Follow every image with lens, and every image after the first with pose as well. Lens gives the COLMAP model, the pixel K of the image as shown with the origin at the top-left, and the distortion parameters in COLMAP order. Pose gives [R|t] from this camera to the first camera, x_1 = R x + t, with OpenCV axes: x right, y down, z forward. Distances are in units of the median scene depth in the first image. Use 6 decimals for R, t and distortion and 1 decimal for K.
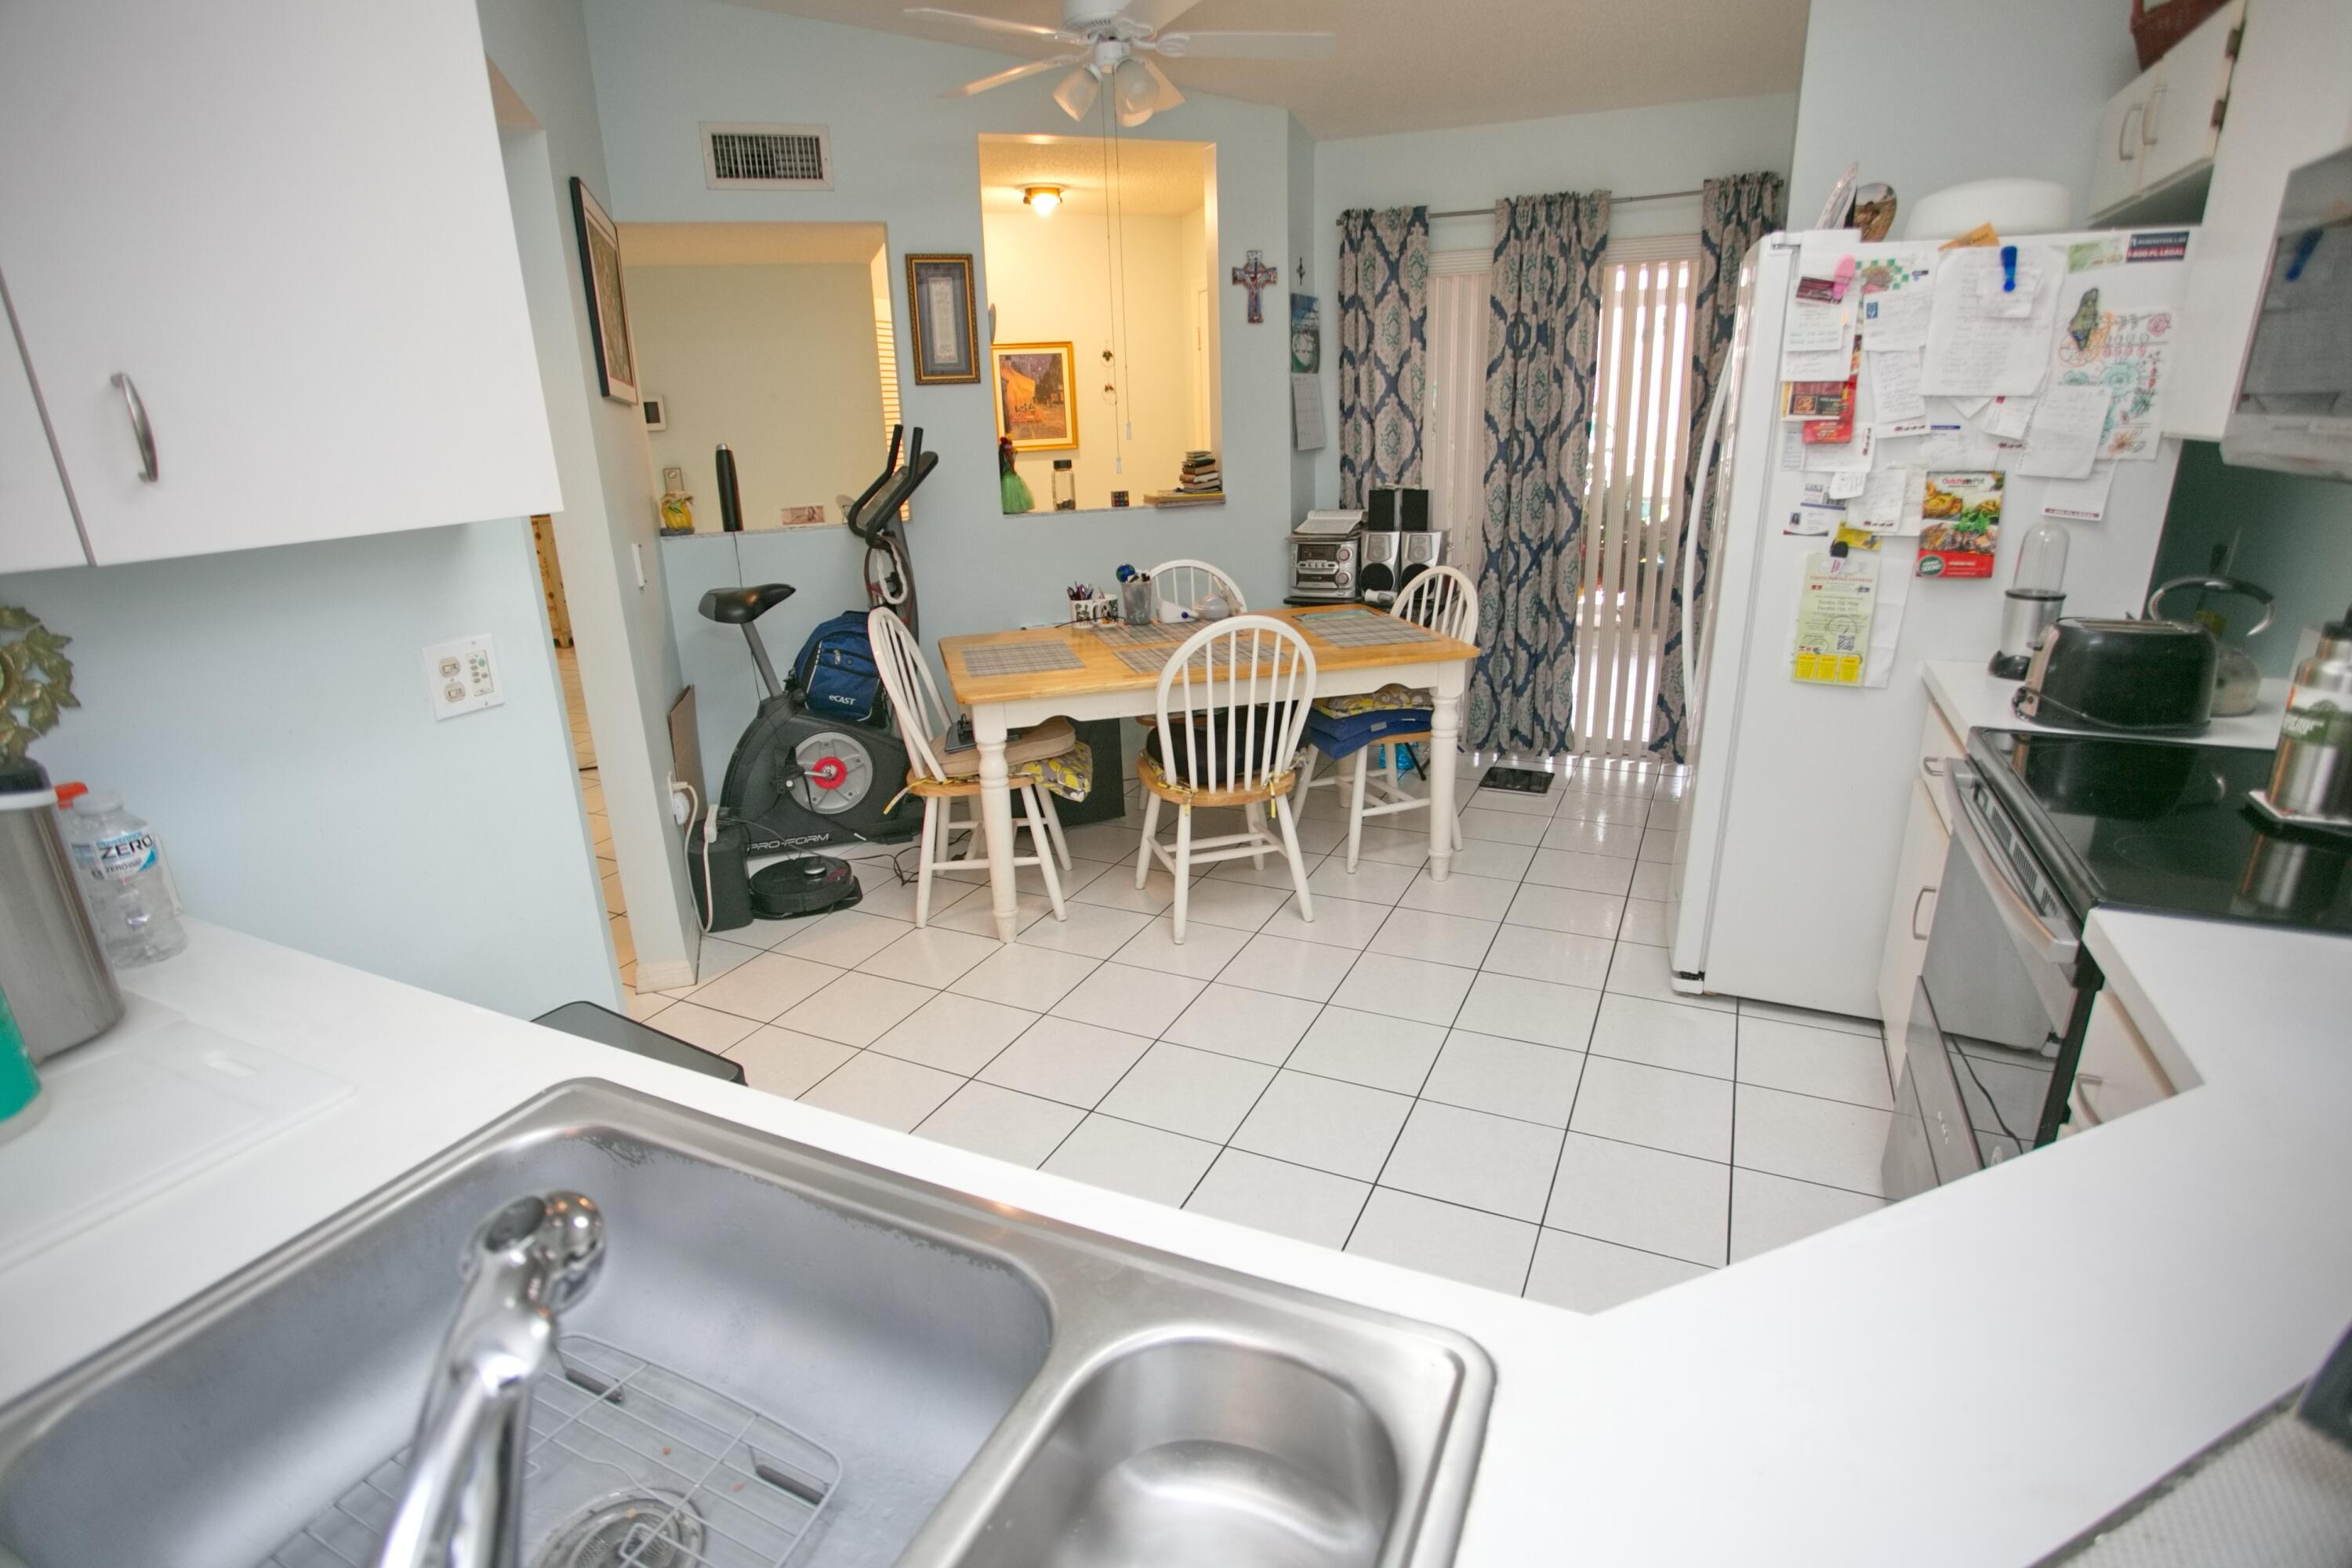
lens RADIAL K [[1148.2, 0, 1184.3], [0, 1148.2, 785.9], [0, 0, 1]] dist [-0.060787, 0.018413]
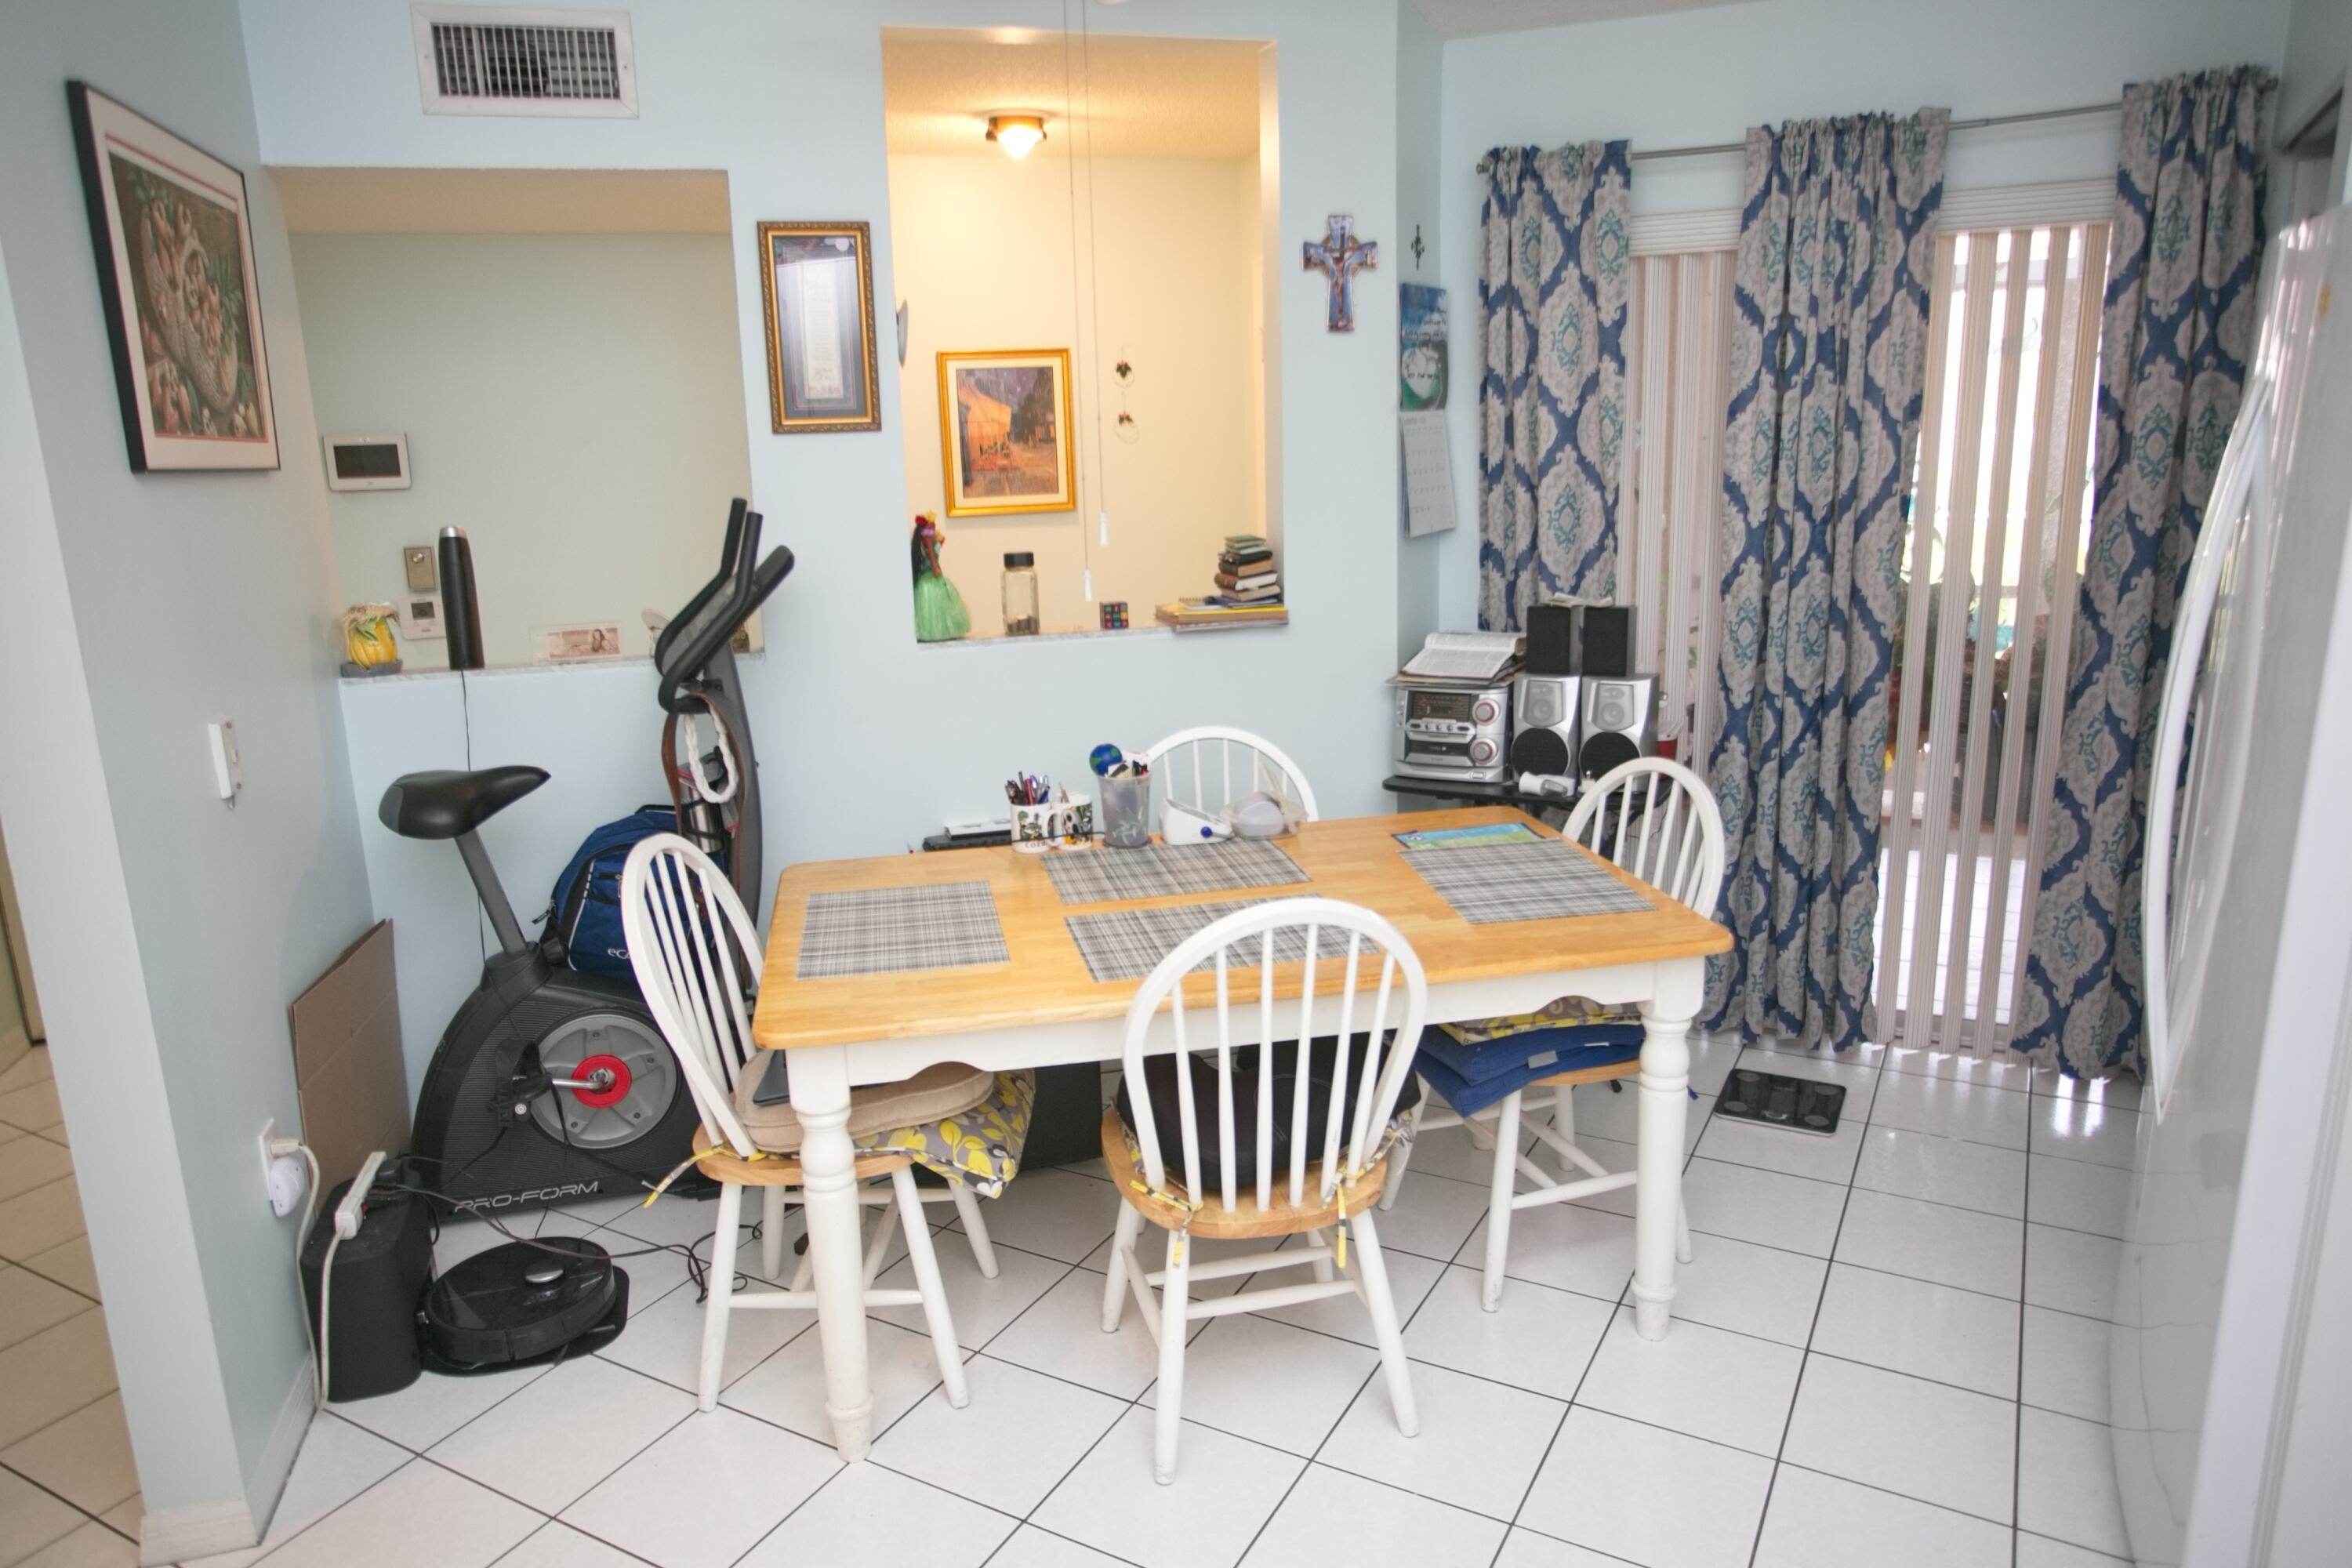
lens RADIAL K [[1559.4, 0, 1185.3], [0, 1559.4, 791.3], [0, 0, 1]] dist [-0.028177, 0.030232]
pose [[0.998346, 0.017763, -0.054683, 0.031769], [-0.022069, 0.996617, -0.079167, -0.102905], [0.053092, 0.080243, 0.995360, 0.204049]]
